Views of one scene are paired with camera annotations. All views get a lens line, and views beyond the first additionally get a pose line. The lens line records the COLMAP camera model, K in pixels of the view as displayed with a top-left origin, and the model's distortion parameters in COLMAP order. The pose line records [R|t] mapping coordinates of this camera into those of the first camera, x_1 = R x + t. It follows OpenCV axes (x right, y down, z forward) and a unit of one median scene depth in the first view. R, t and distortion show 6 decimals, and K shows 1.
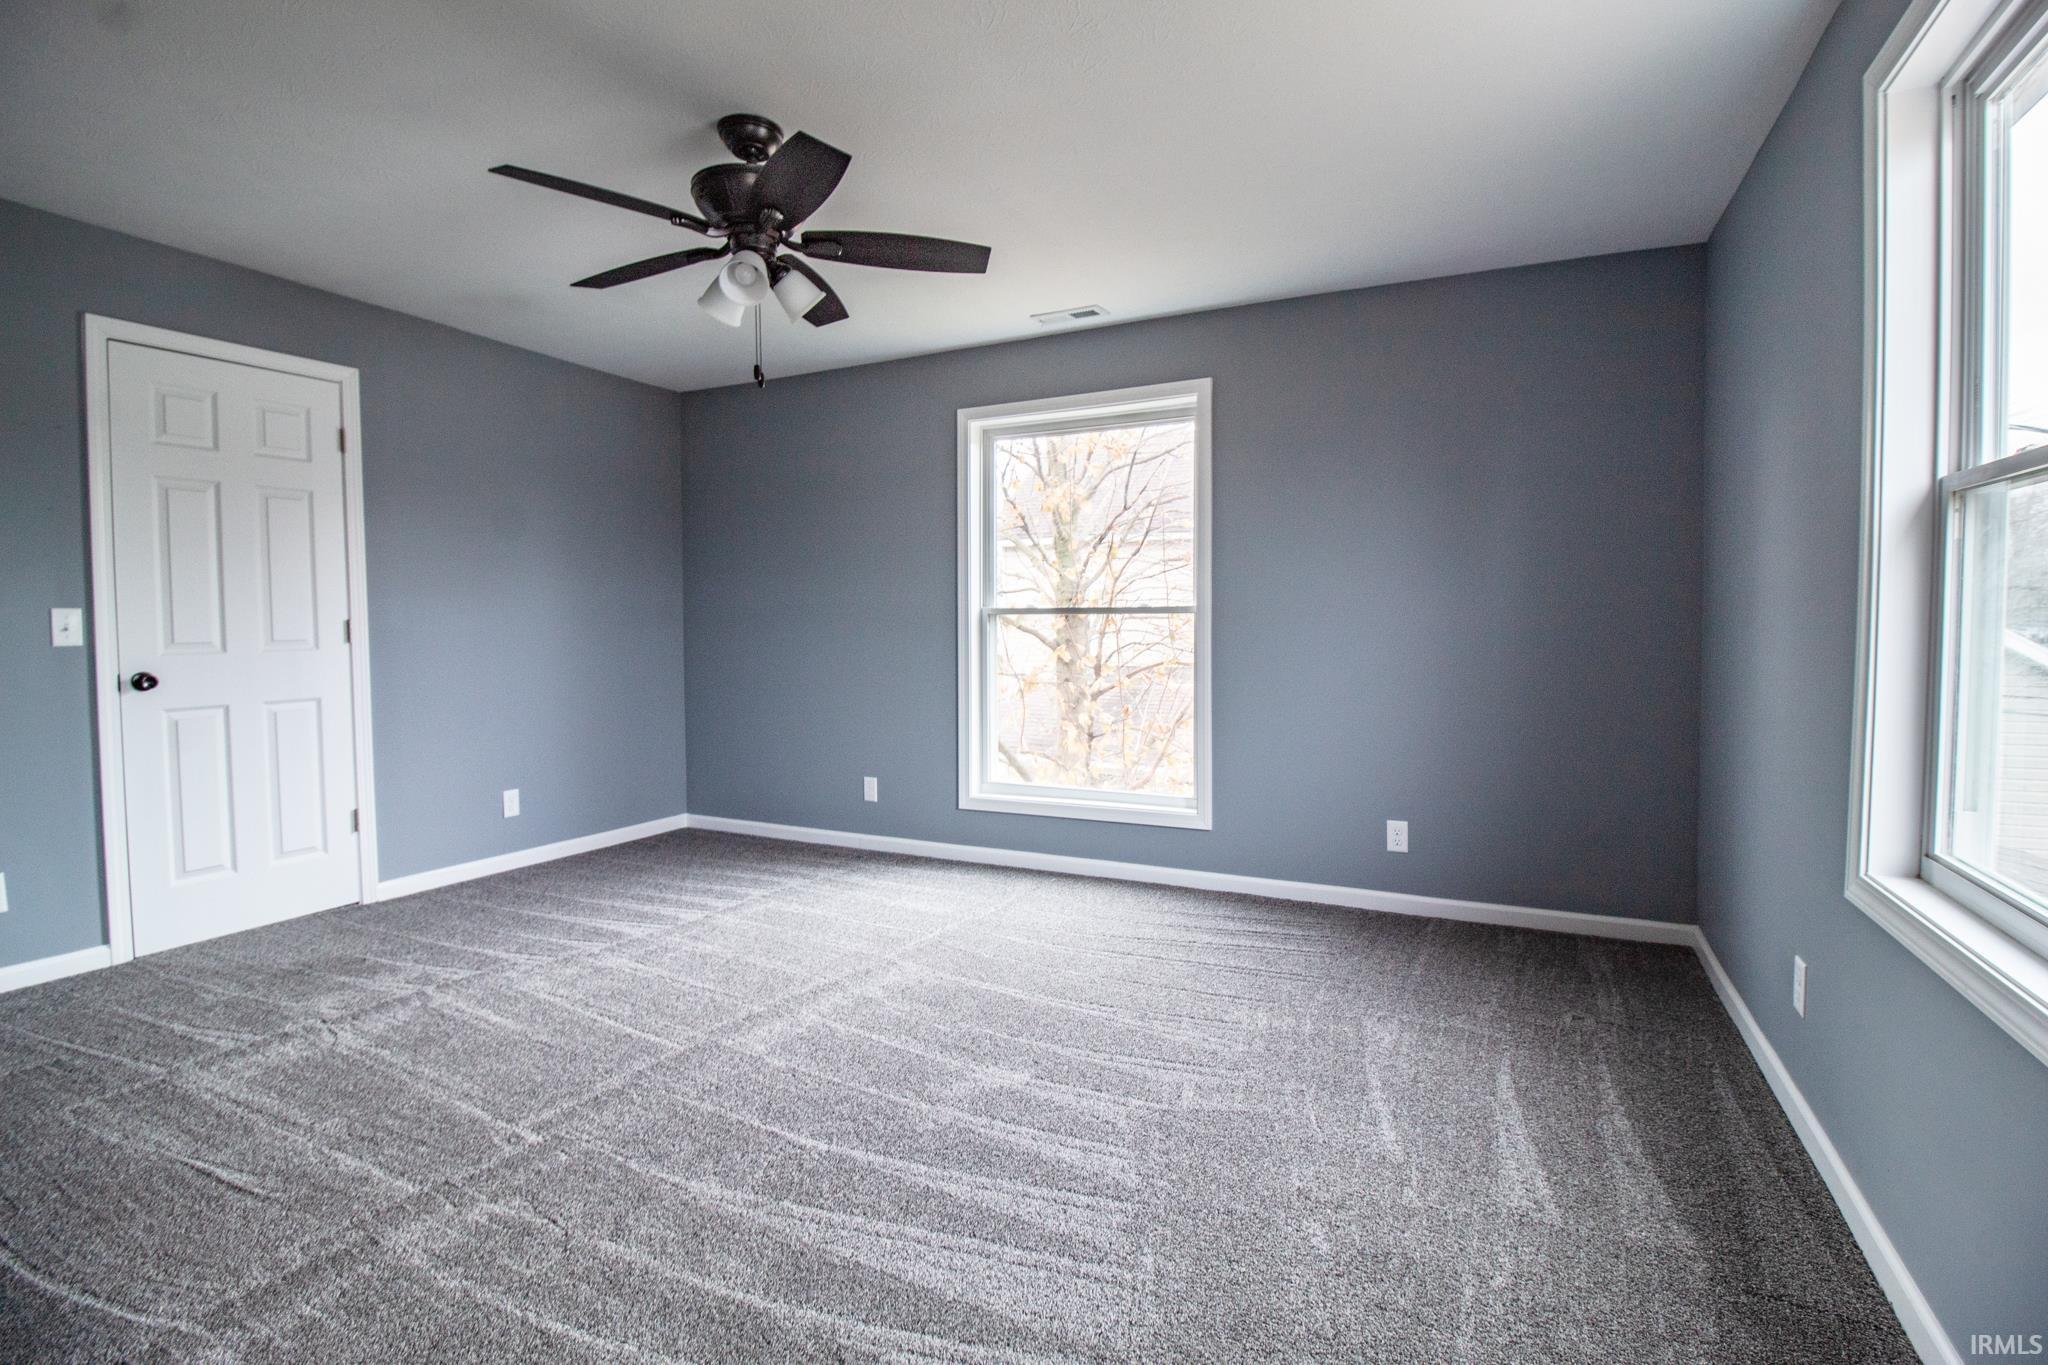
lens RADIAL K [[977.4, 0, 1023.8], [0, 977.4, 667.6], [0, 0, 1]] dist [-0.038299, -0.000123]
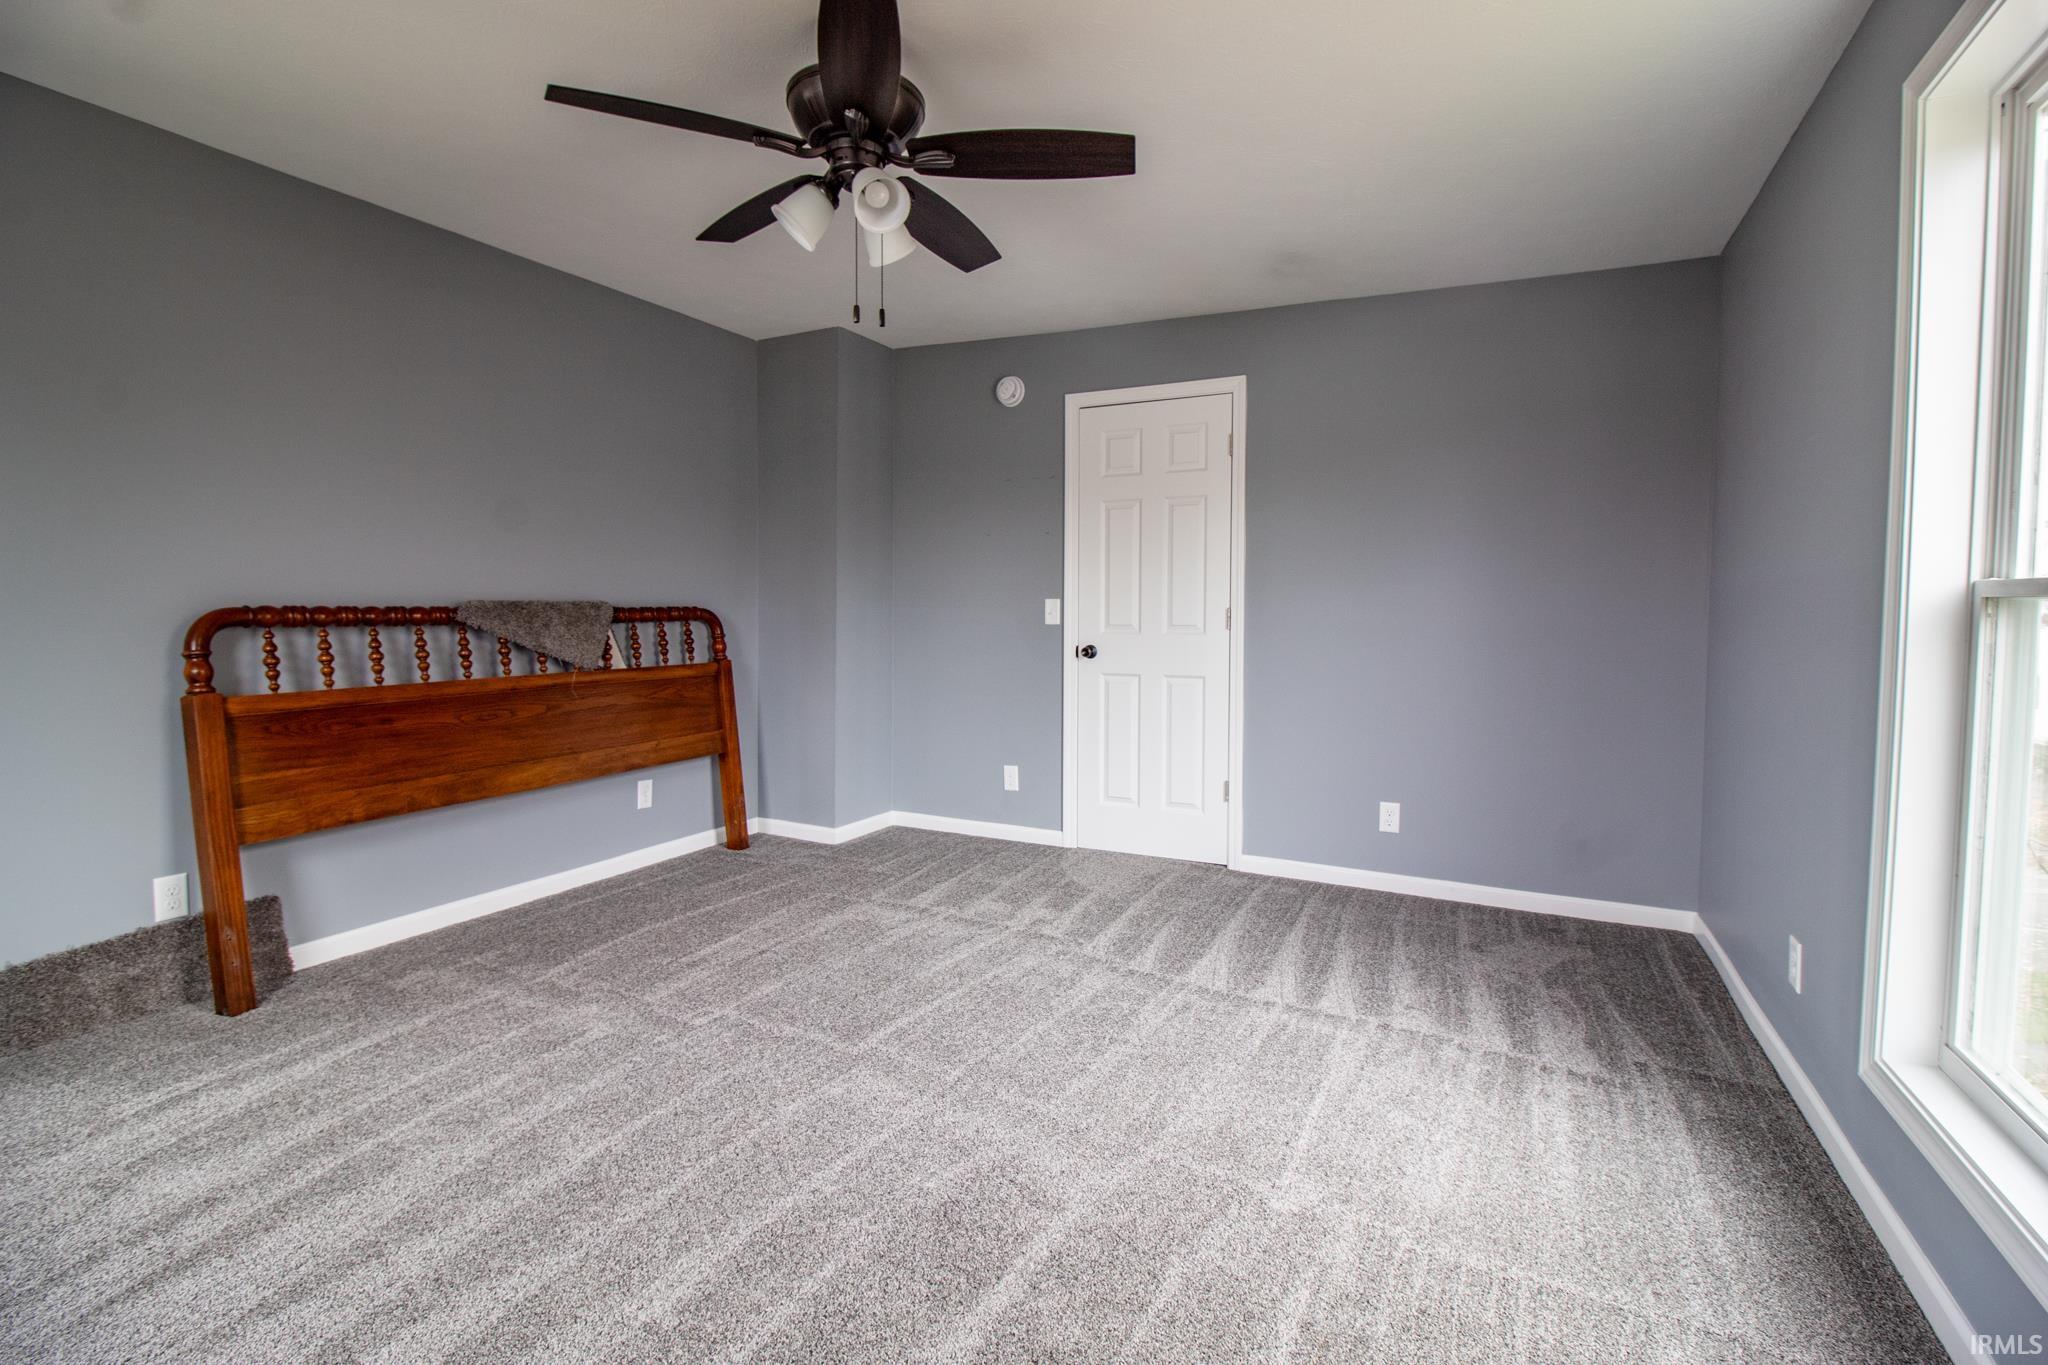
lens RADIAL K [[934.1, 0, 1027.2], [0, 934.1, 655.7], [0, 0, 1]] dist [-0.001785, -0.000080]
pose [[-0.000755, 0.047142, -0.998888, 0.435077], [-0.058567, 0.997172, 0.047106, -0.038229], [0.998283, 0.058537, 0.002008, 0.908274]]
